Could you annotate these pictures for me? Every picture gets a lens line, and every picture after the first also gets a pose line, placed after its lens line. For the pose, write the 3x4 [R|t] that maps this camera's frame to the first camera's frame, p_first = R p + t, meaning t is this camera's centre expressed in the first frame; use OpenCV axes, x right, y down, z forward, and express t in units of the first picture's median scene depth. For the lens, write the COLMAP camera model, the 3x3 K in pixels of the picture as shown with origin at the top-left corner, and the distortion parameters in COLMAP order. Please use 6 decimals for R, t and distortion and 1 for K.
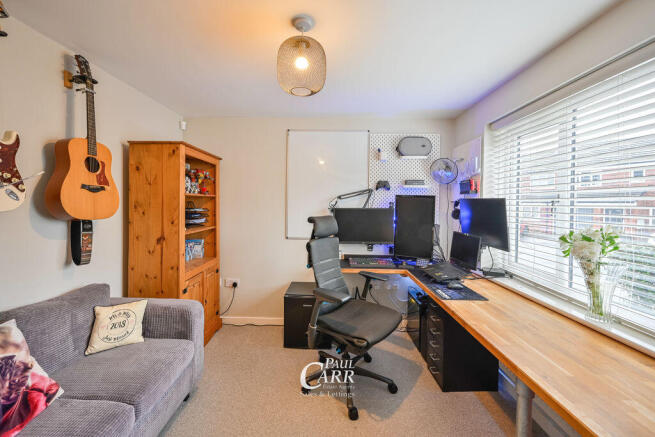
lens RADIAL K [[269.0, 0, 319.9], [0, 269.0, 207.8], [0, 0, 1]] dist [0.004018, -0.001506]
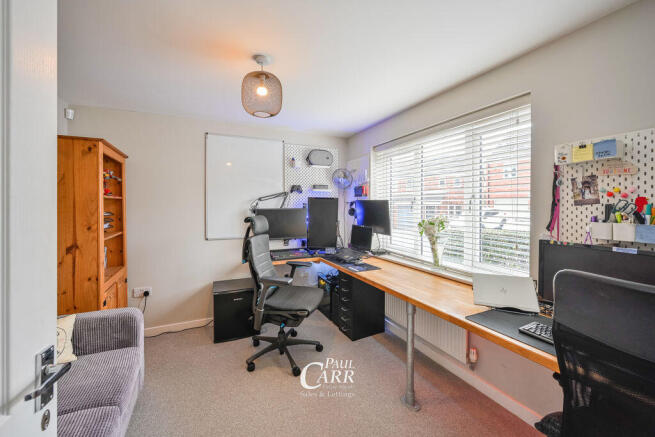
lens RADIAL K [[269.0, 0, 326.4], [0, 269.0, 209.1], [0, 0, 1]] dist [0.004018, -0.001506]
pose [[0.894051, -0.018940, 0.447565, -0.237233], [0.017923, 0.999818, 0.006507, -0.000747], [-0.447607, 0.002204, 0.894228, -0.149525]]
